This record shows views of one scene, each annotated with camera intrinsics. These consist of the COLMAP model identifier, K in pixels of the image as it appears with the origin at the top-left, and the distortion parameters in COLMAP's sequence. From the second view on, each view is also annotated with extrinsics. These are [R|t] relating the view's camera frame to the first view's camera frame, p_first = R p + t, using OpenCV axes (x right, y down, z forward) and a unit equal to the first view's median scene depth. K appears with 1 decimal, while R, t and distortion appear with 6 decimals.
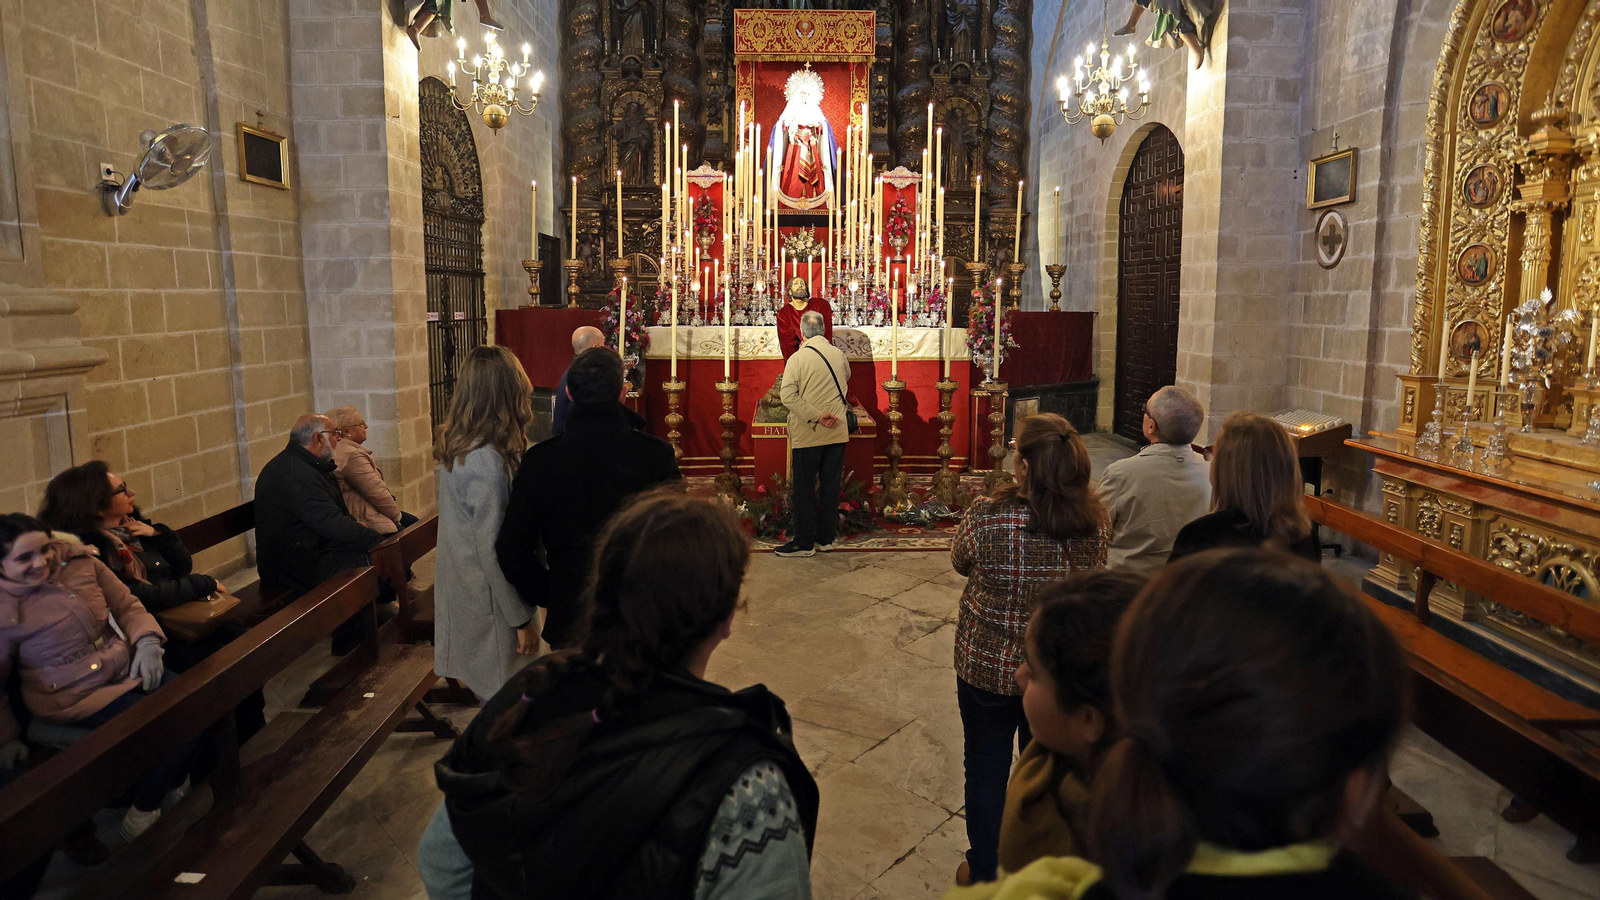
lens RADIAL K [[800.0, 0, 797.1], [0, 800.0, 393.4], [0, 0, 1]] dist [-0.077025, 0.031959]
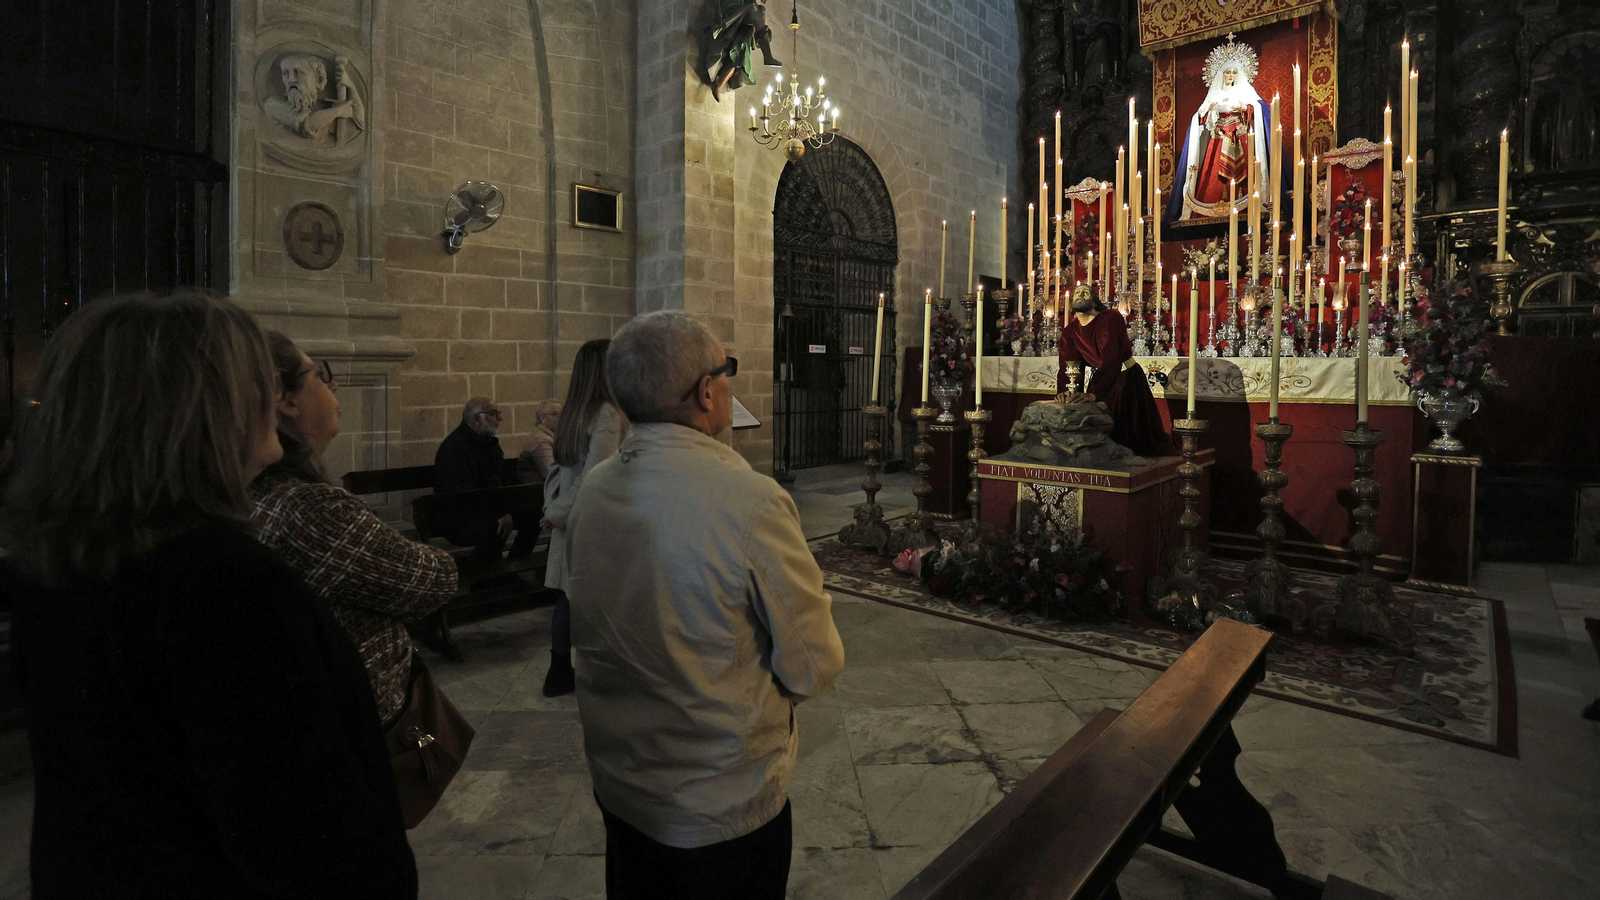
lens RADIAL K [[775.8, 0, 806.2], [0, 775.8, 386.3], [0, 0, 1]] dist [-0.069775, 0.028033]
pose [[0.727348, 0.020397, -0.685965, 0.250309], [-0.083074, 0.994825, -0.058504, 0.016811], [0.681222, 0.099539, 0.725278, 0.208766]]
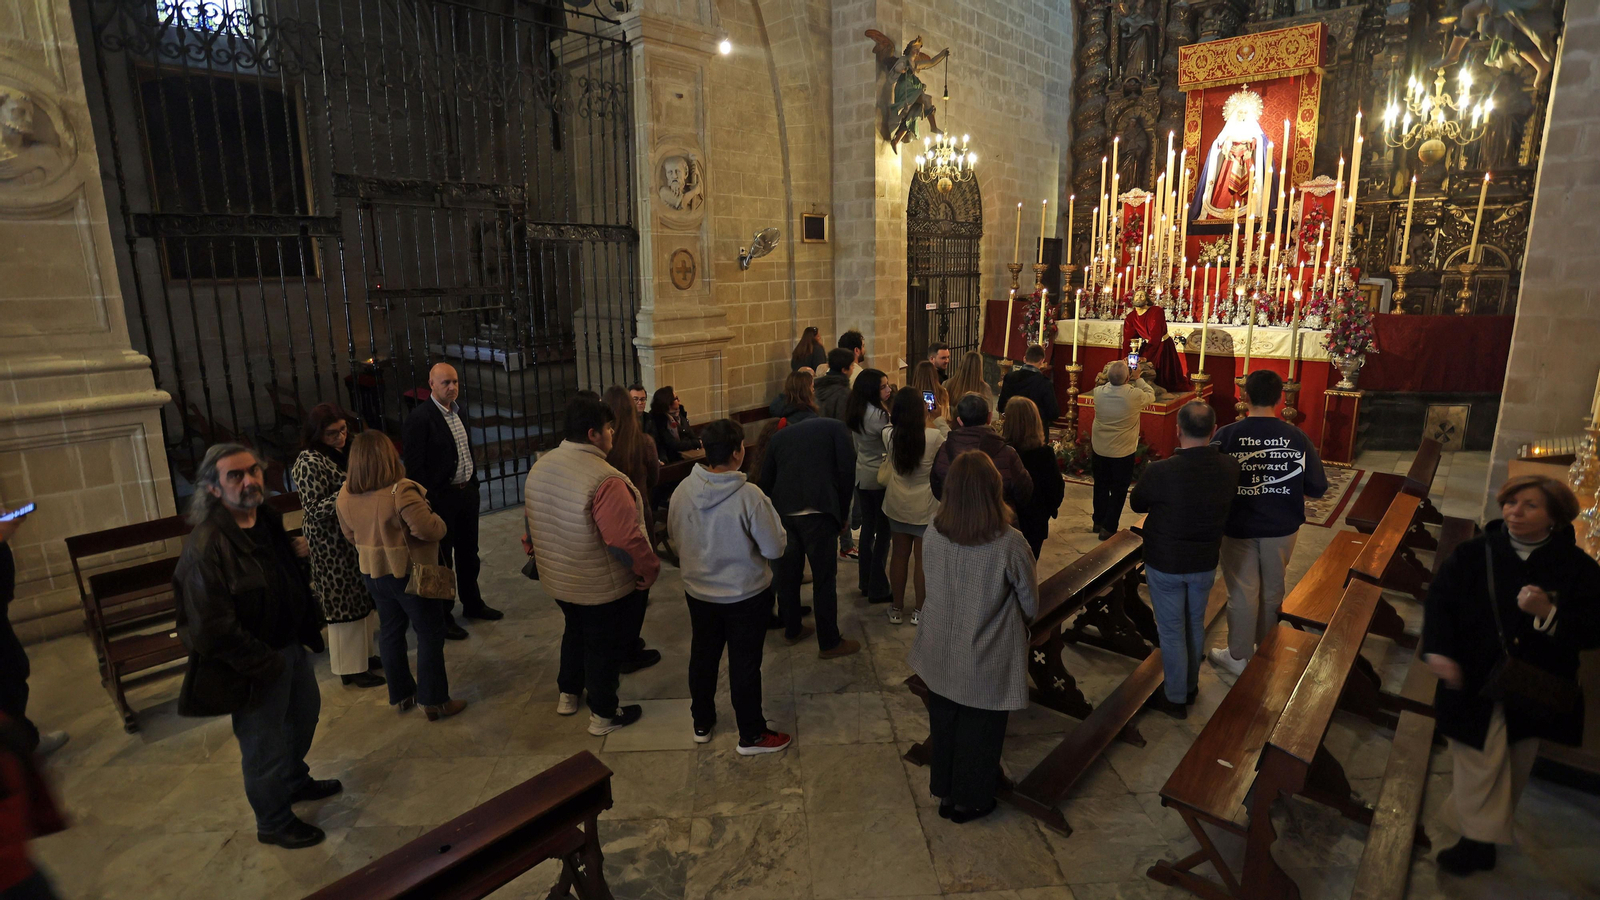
lens RADIAL K [[776.3, 0, 793.7], [0, 776.3, 428.4], [0, 0, 1]] dist [-0.073443, 0.030628]
pose [[0.721881, 0.127595, -0.680153, 0.366780], [-0.063208, 0.990904, 0.118806, -0.024628], [0.689125, -0.042772, 0.723379, -0.249381]]
